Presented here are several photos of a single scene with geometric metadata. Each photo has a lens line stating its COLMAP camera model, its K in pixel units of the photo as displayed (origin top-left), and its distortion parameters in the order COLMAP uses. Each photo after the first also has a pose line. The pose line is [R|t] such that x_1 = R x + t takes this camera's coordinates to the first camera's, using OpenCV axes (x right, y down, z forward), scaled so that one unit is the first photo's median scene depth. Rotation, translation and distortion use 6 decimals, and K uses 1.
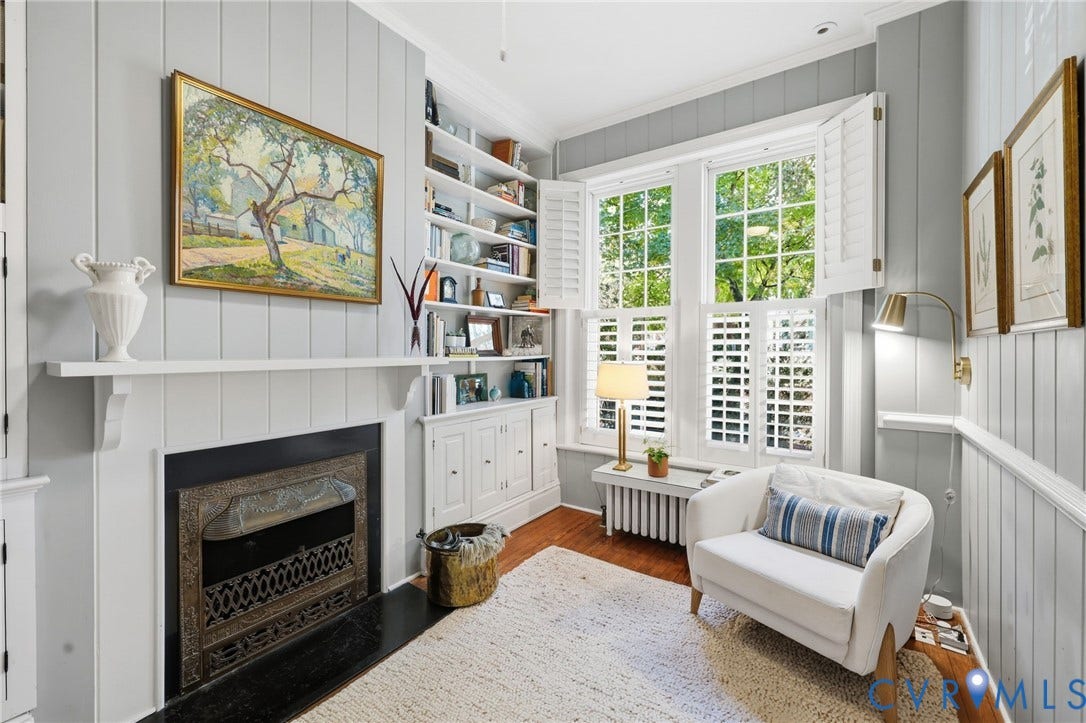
lens RADIAL K [[443.0, 0, 540.8], [0, 443.0, 353.5], [0, 0, 1]] dist [-0.001196, -0.000001]
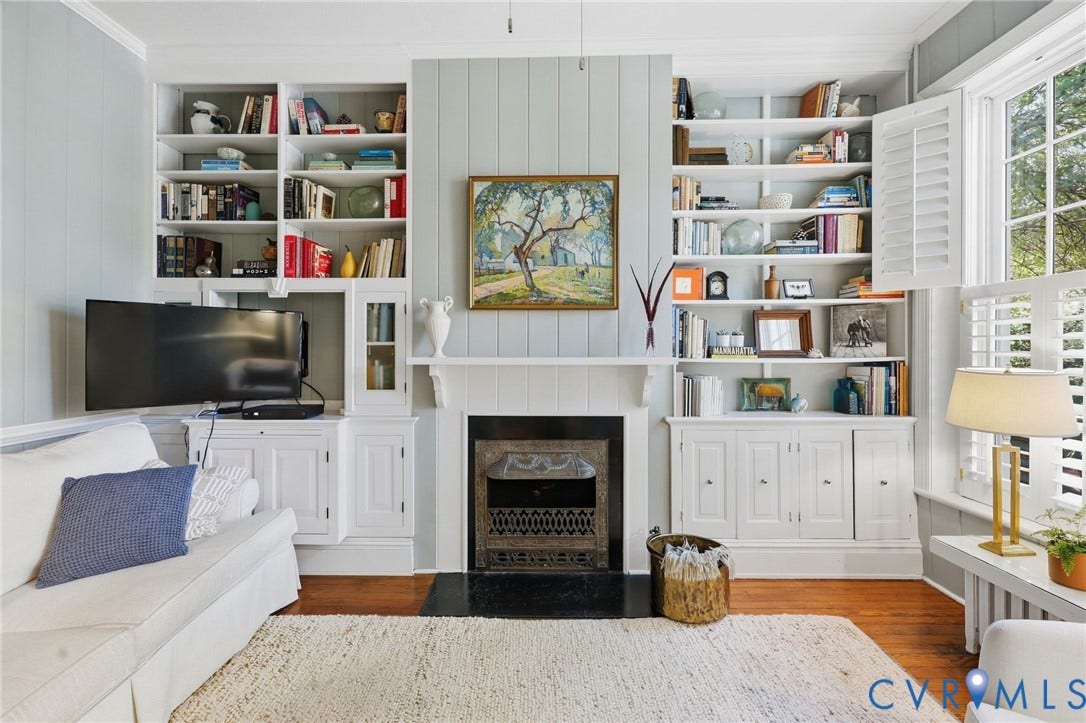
lens RADIAL K [[443.0, 0, 540.8], [0, 443.0, 349.2], [0, 0, 1]] dist [-0.000012, 0.000173]
pose [[0.562732, -0.005291, -0.826622, 0.405209], [-0.004770, 0.999942, -0.009648, 0.000791], [0.826626, 0.009372, 0.562674, 0.197138]]
